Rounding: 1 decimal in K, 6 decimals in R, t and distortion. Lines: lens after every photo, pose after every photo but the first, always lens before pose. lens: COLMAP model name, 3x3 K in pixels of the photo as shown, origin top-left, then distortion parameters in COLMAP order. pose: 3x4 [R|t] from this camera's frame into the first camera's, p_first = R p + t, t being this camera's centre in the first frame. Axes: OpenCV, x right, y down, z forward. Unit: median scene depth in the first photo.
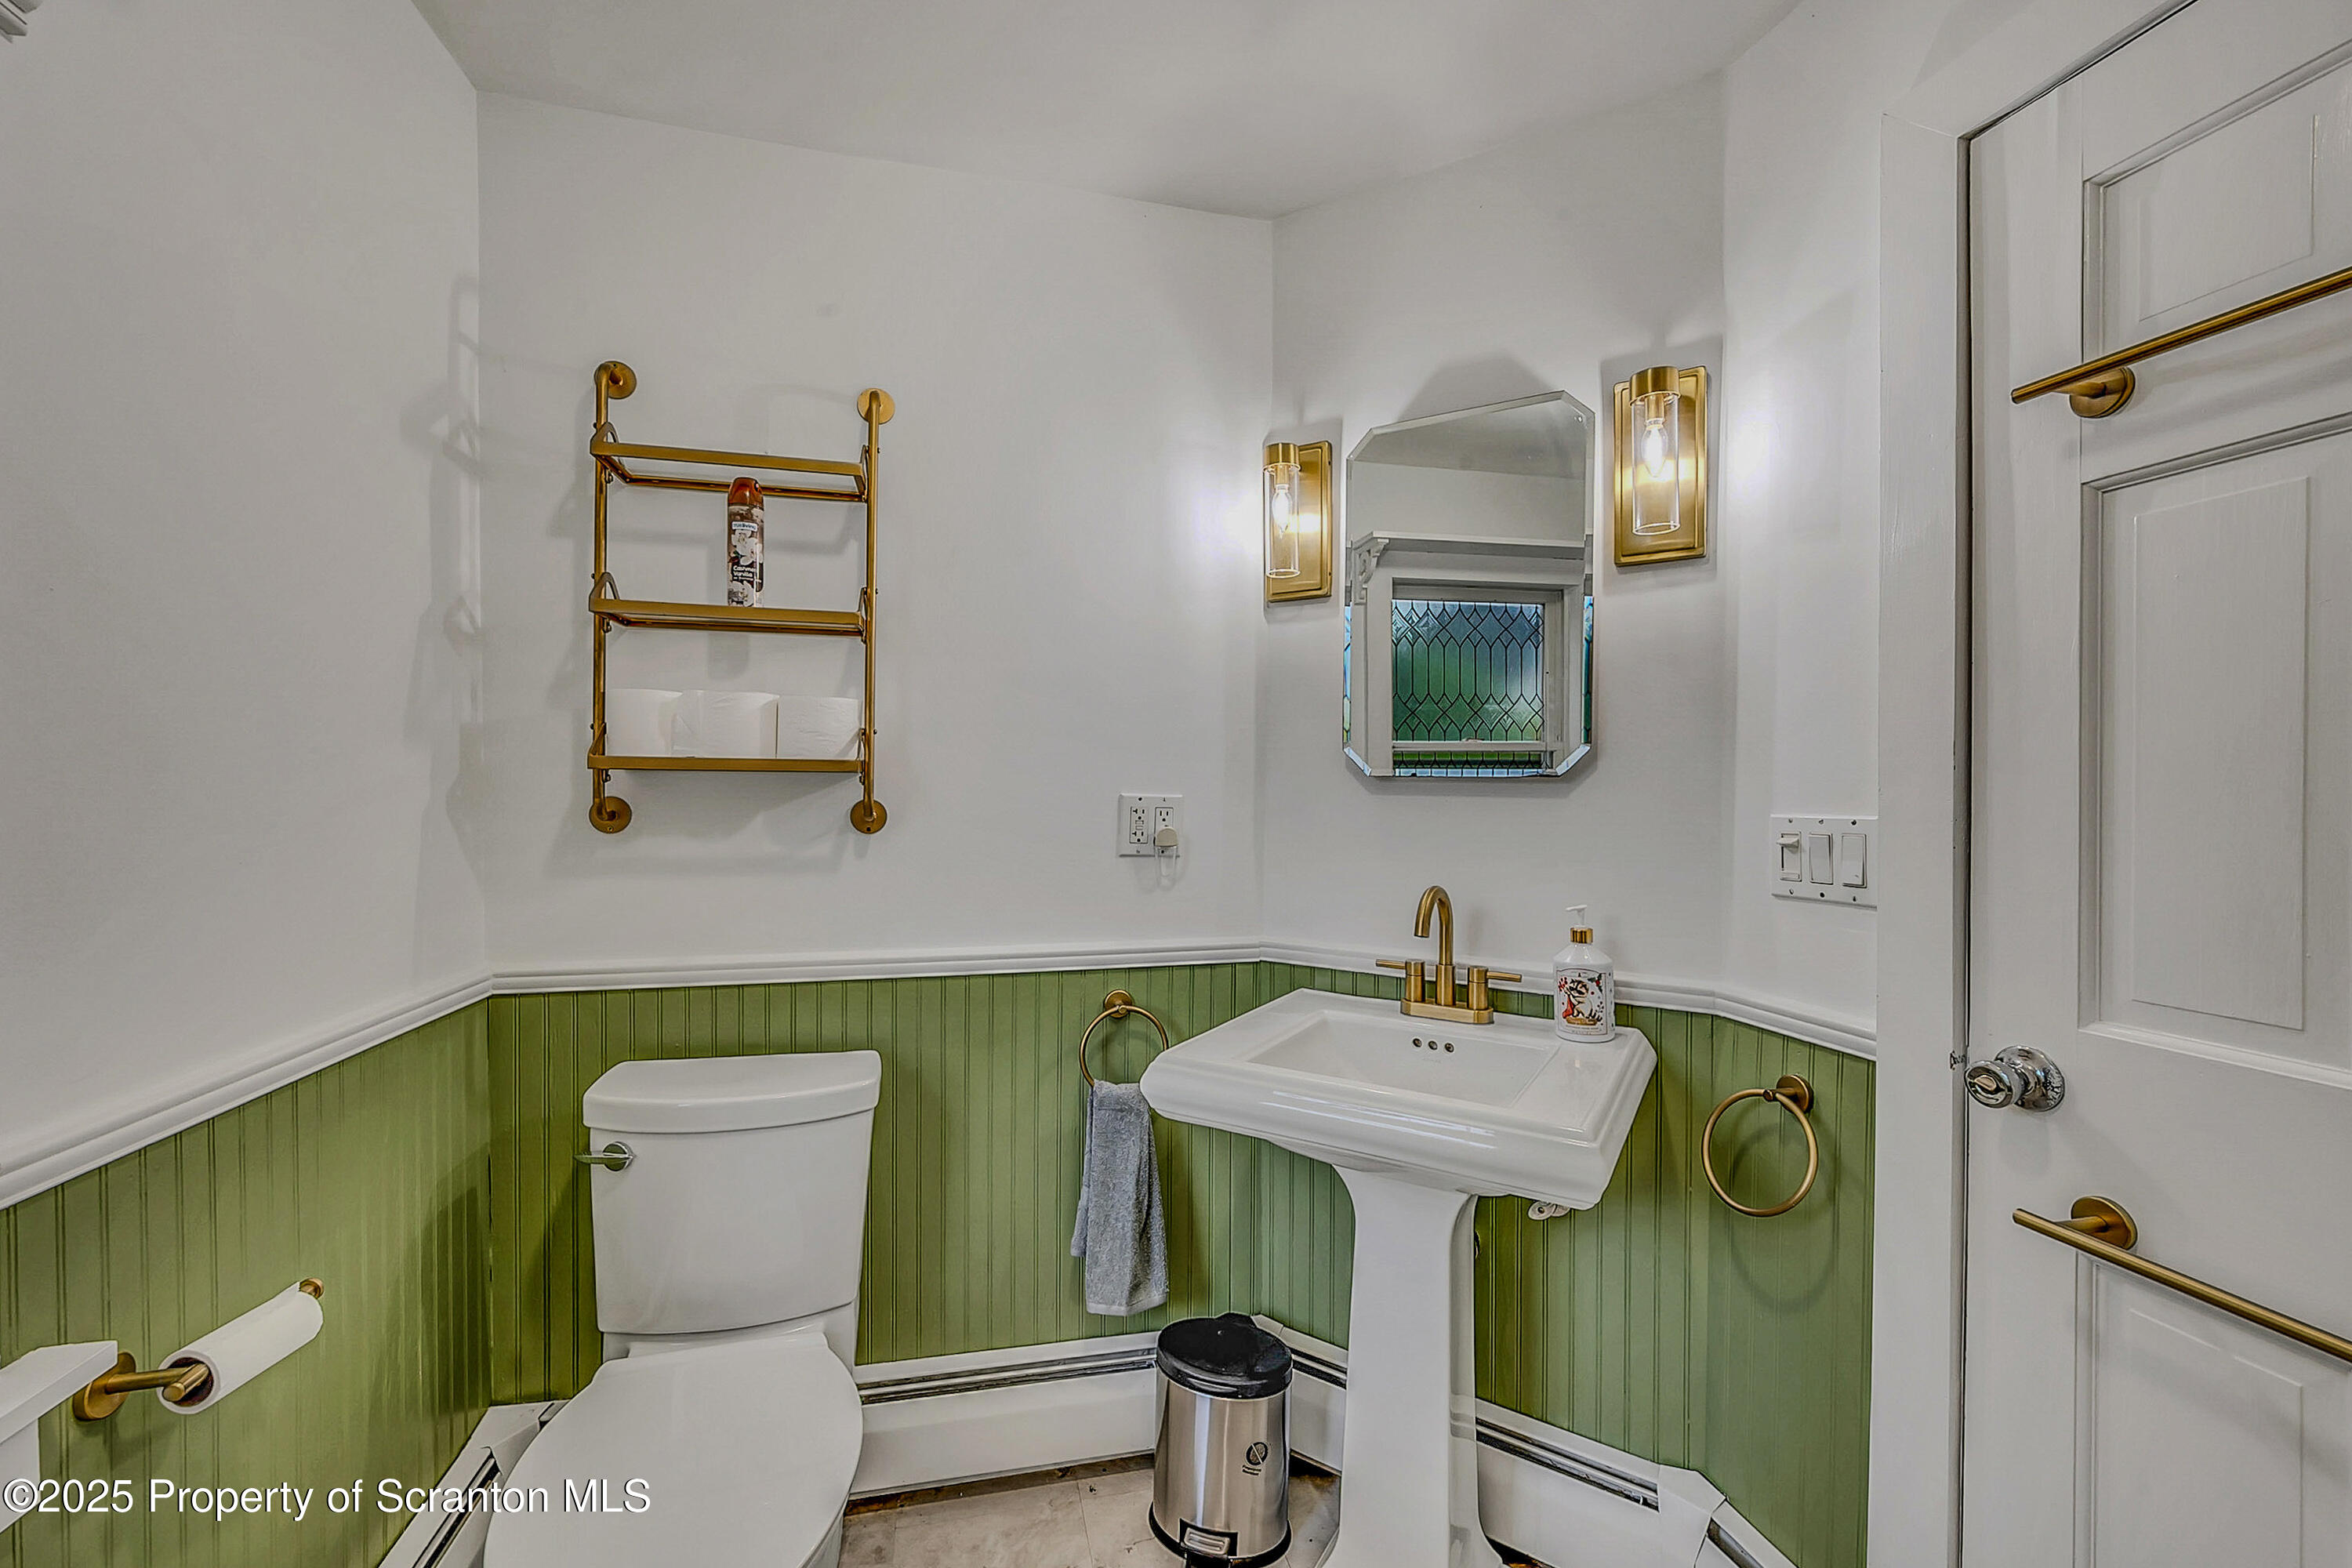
lens RADIAL K [[934.5, 0, 1181.9], [0, 934.5, 789.8], [0, 0, 1]] dist [-0.001797, 0.000407]
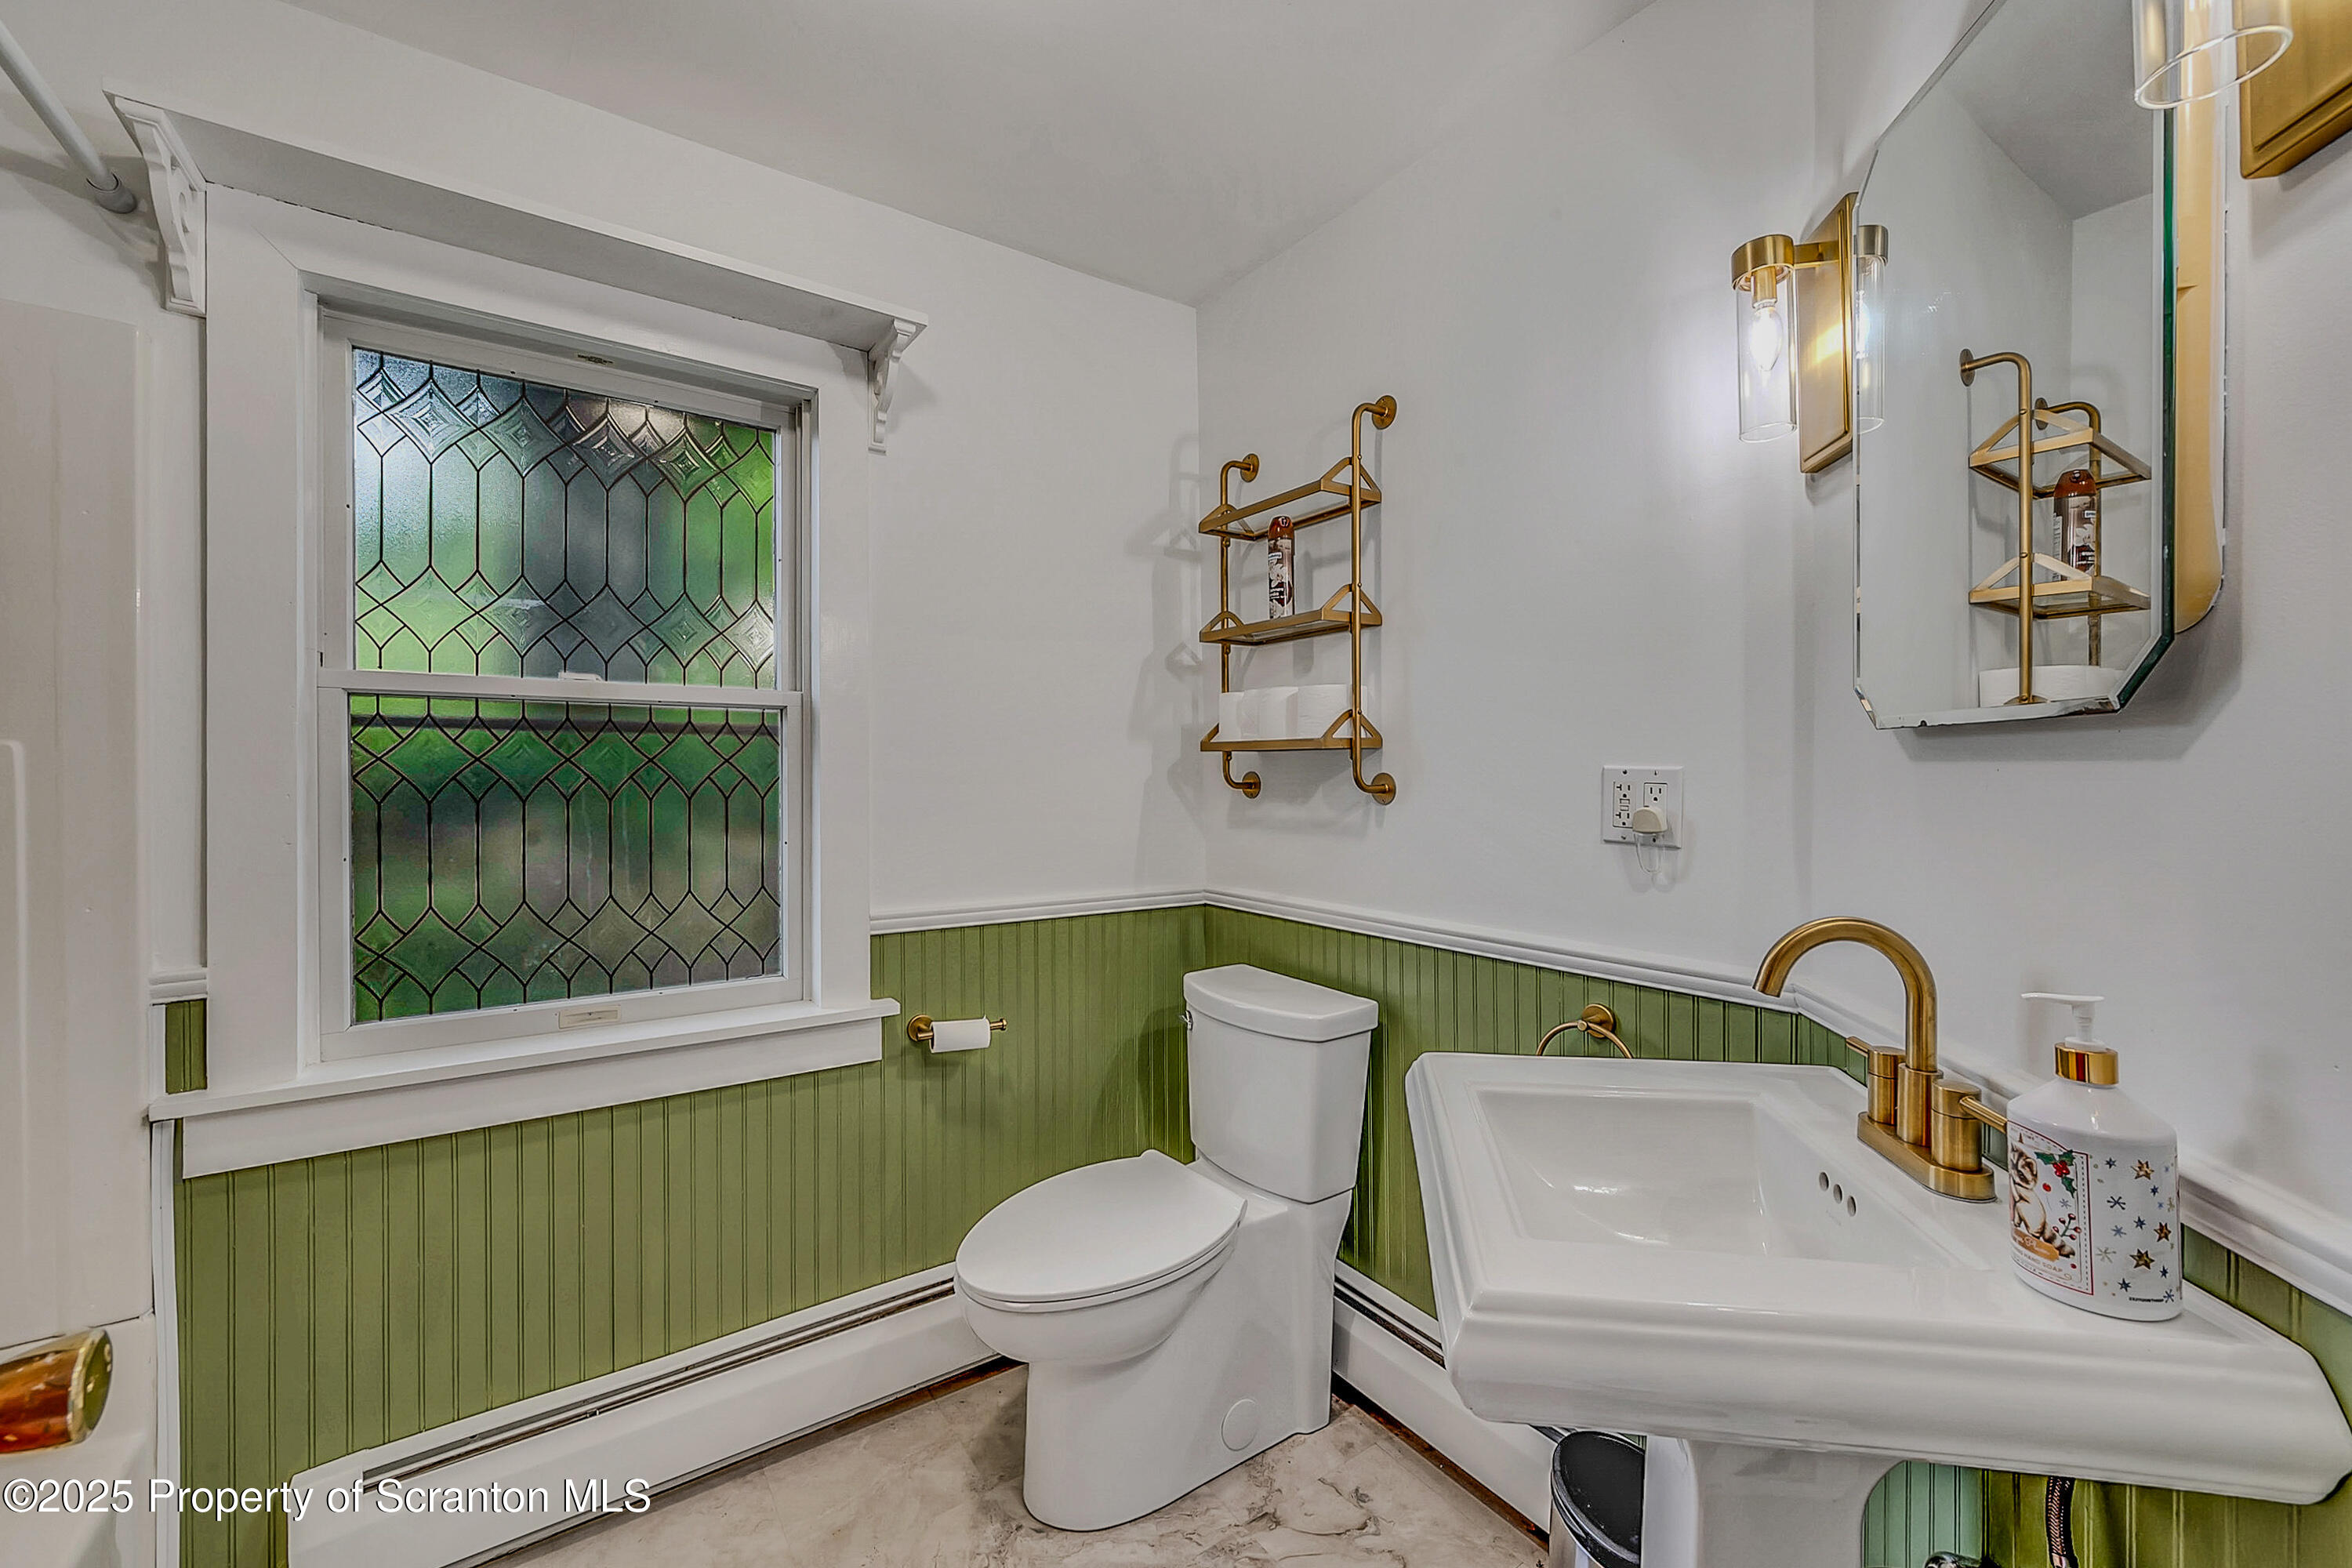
lens RADIAL K [[943.3, 0, 1190.5], [0, 943.3, 782.4], [0, 0, 1]] dist [0.000406, 0.000416]
pose [[0.370430, 0.003561, -0.928853, 0.637496], [0.000366, 0.999992, 0.003980, 0.016990], [0.928860, -0.001814, 0.370426, 0.397786]]
